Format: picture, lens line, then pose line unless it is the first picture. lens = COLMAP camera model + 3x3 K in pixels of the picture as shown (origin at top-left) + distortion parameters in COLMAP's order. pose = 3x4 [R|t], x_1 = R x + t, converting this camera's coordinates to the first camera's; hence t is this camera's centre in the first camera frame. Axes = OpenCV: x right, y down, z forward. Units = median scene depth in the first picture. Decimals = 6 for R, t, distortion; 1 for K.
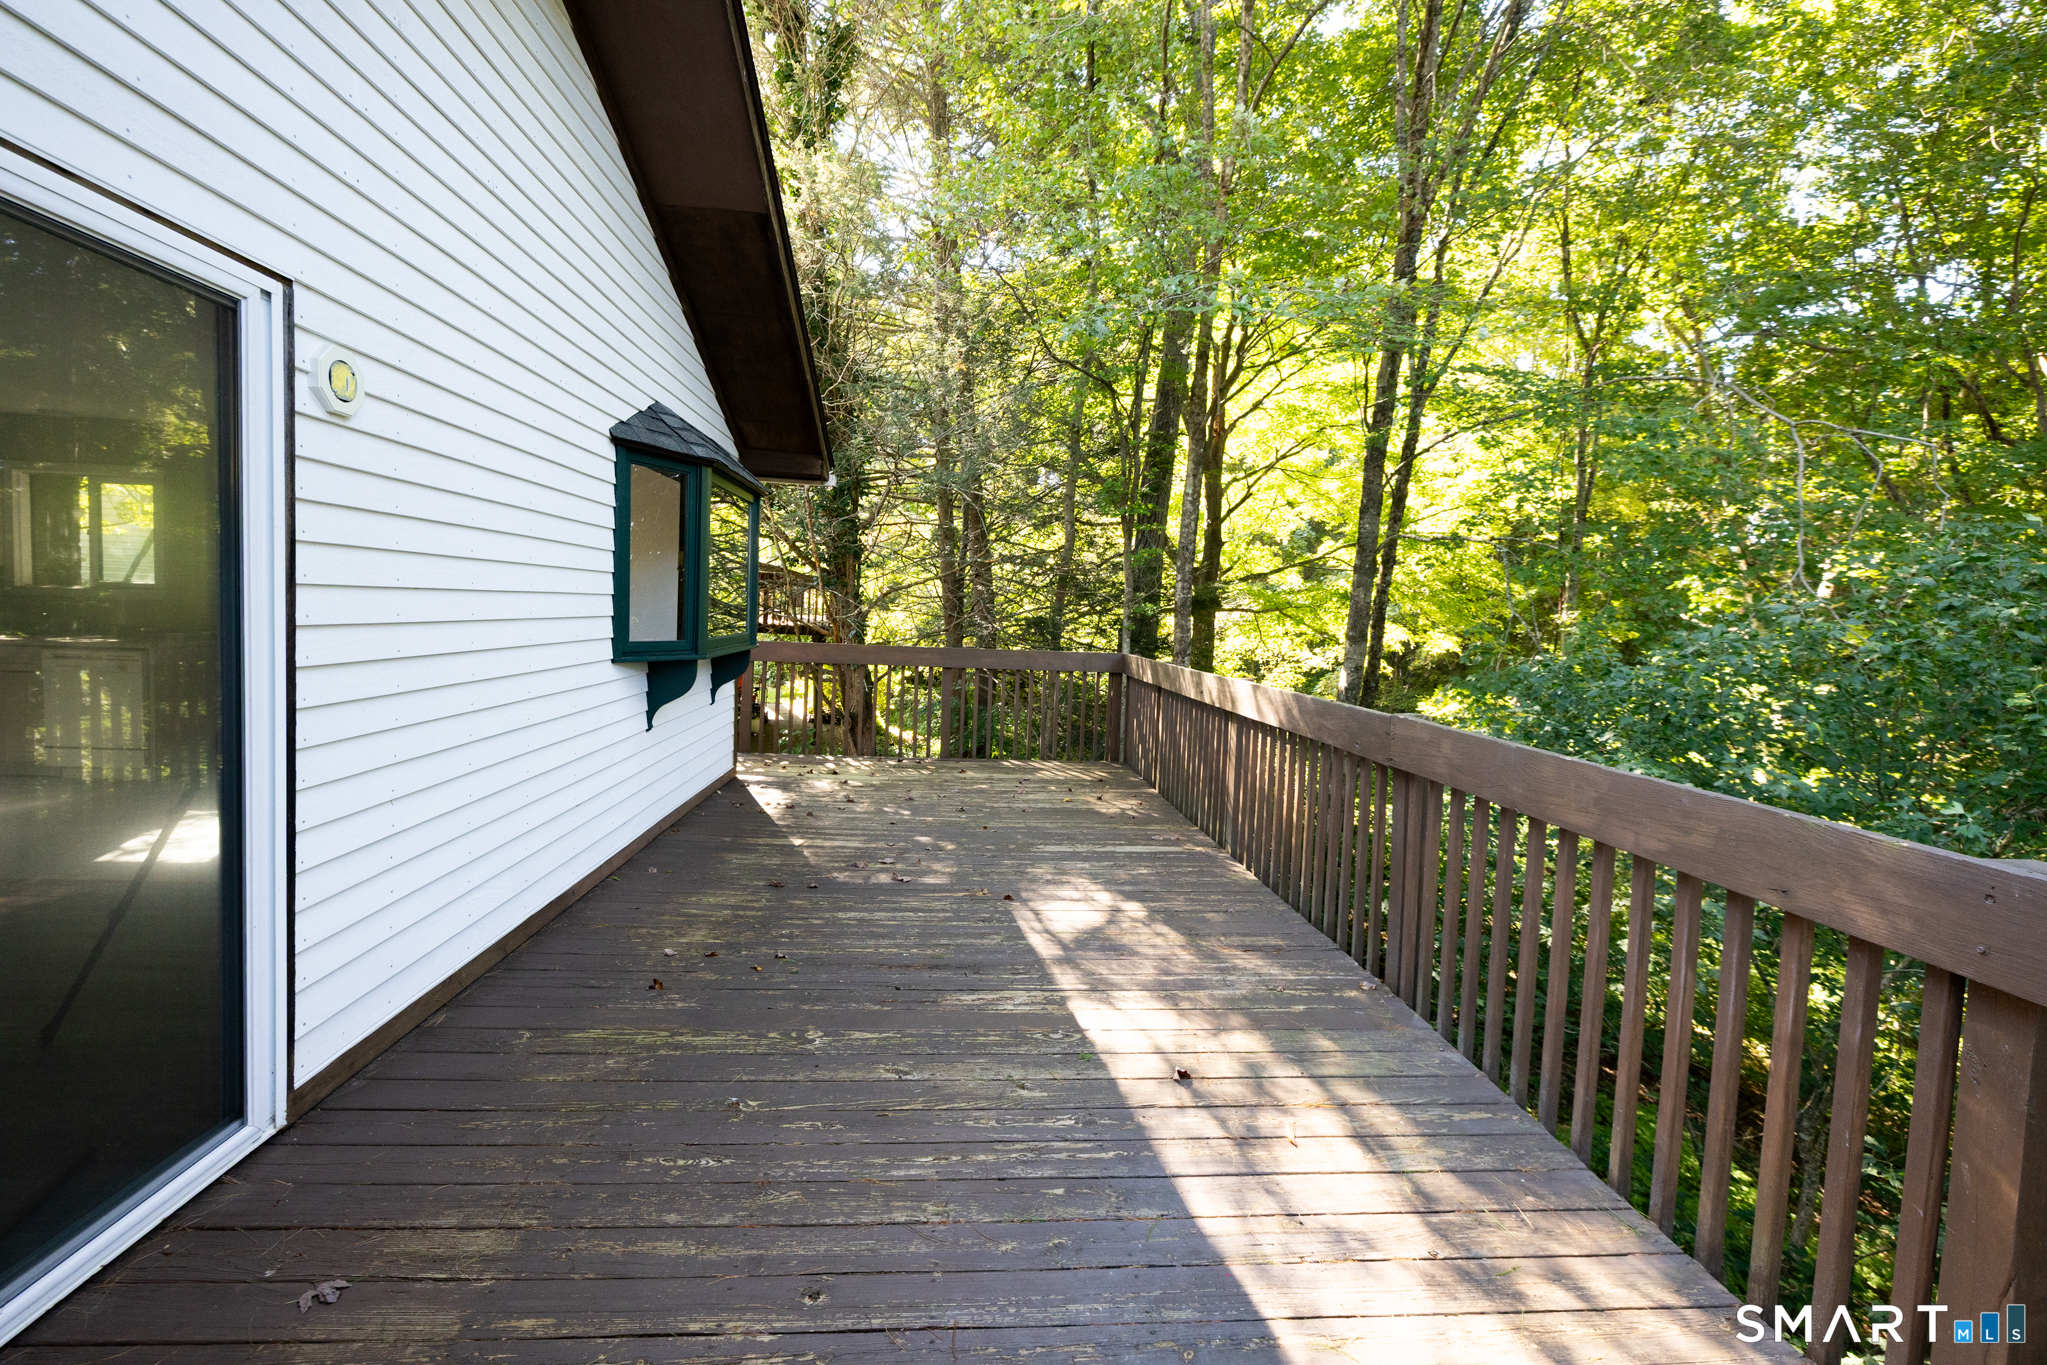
lens RADIAL K [[867.6, 0, 982.7], [0, 867.6, 646.7], [0, 0, 1]] dist [0.000550, 0.000564]
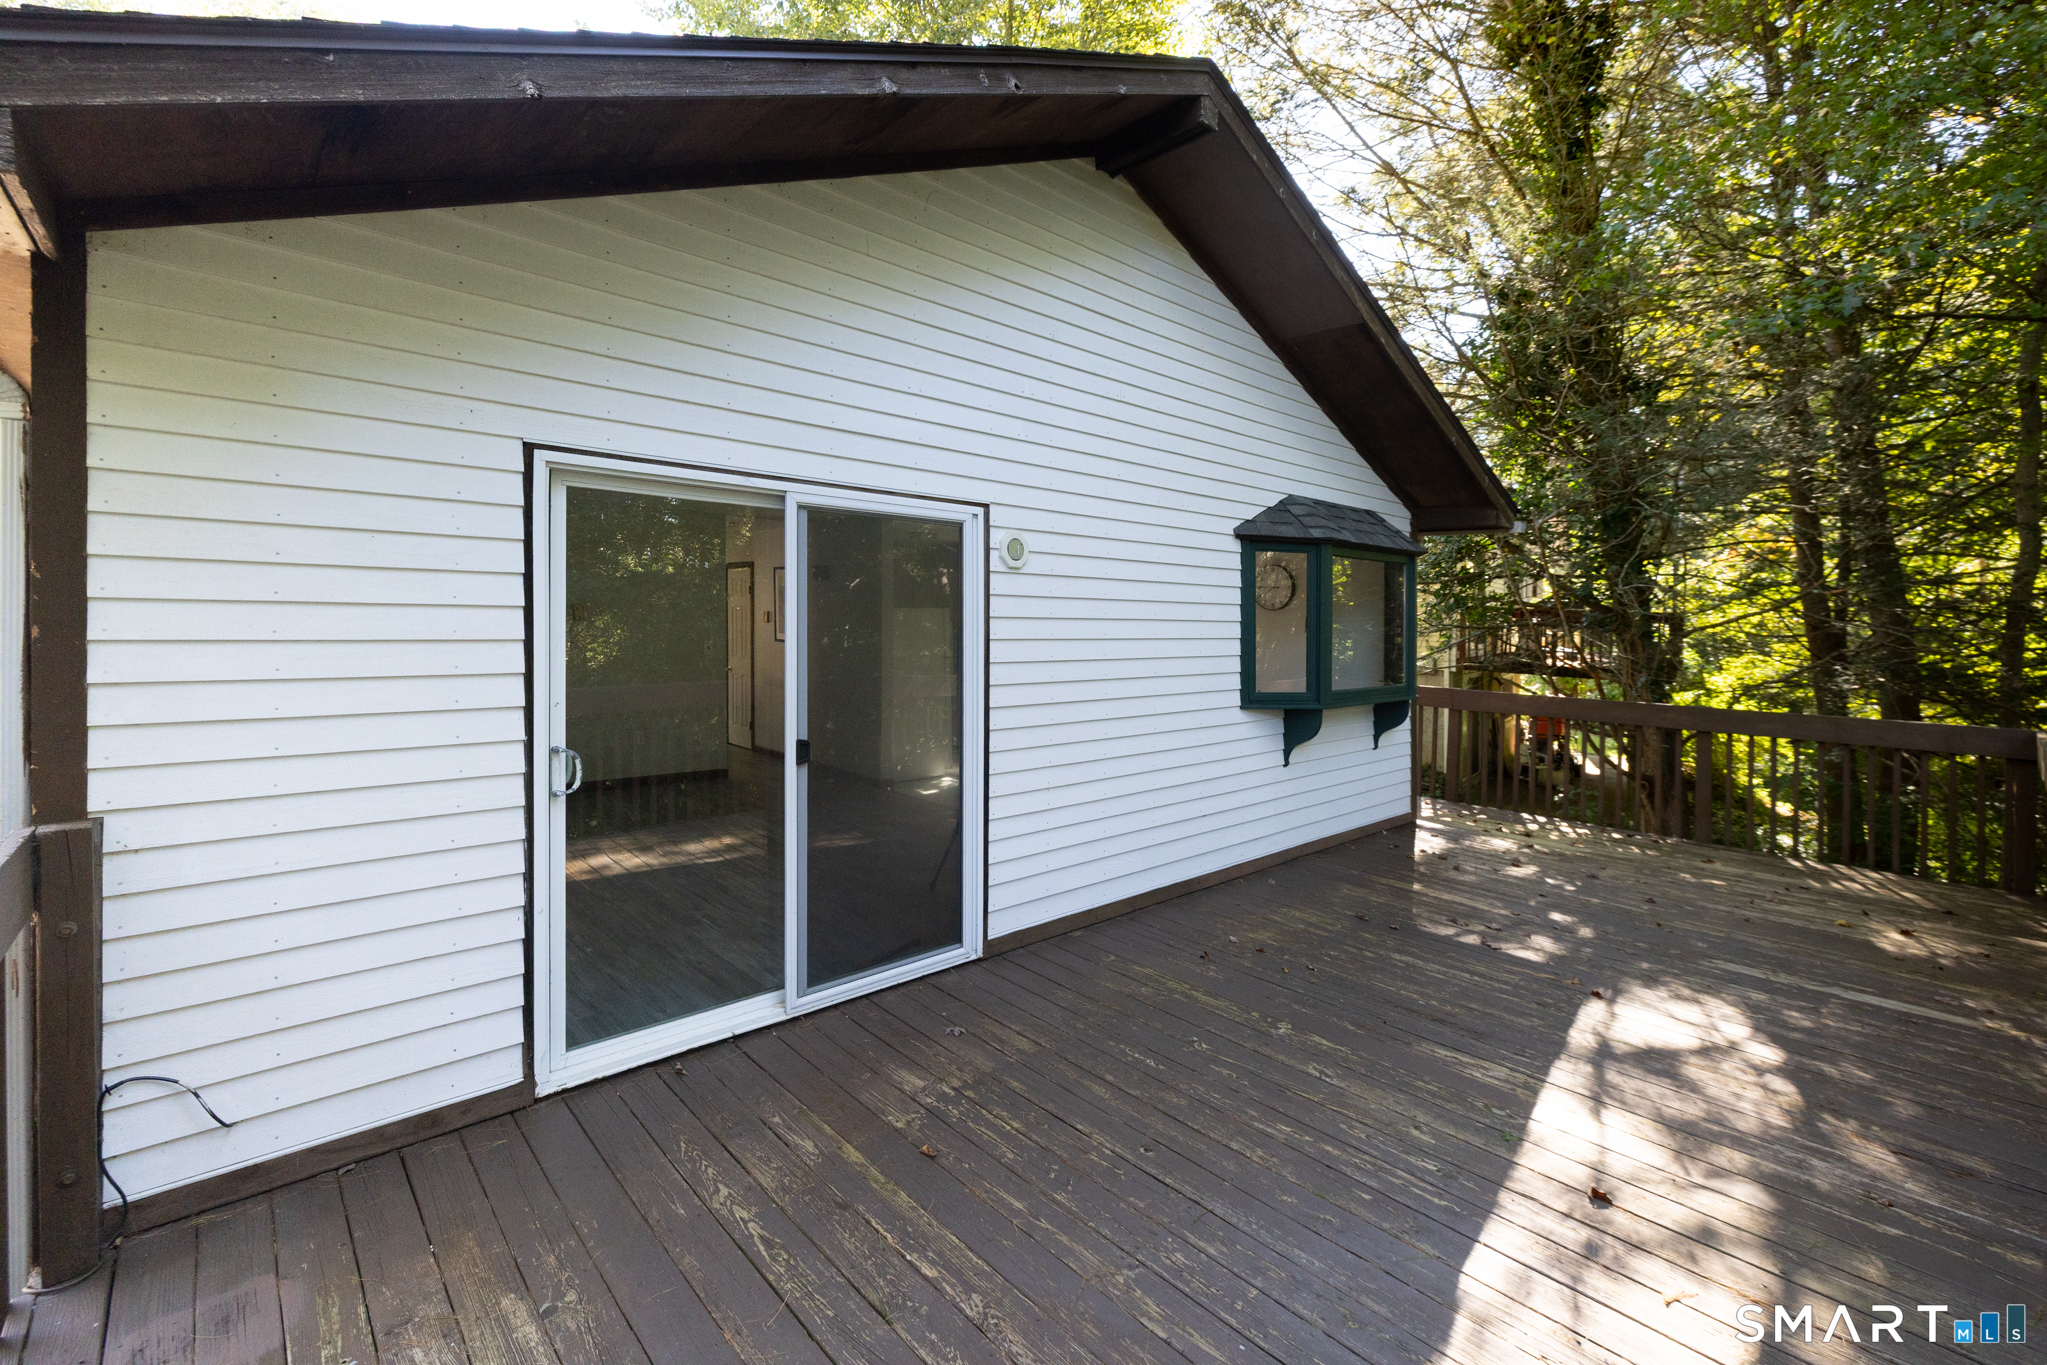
lens RADIAL K [[867.6, 0, 982.7], [0, 867.6, 646.7], [0, 0, 1]] dist [0.000550, 0.000564]
pose [[0.606808, 0.002095, -0.794846, 0.525324], [-0.028174, 0.999425, -0.018875, -0.056726], [0.794349, 0.033847, 0.606518, -0.108498]]
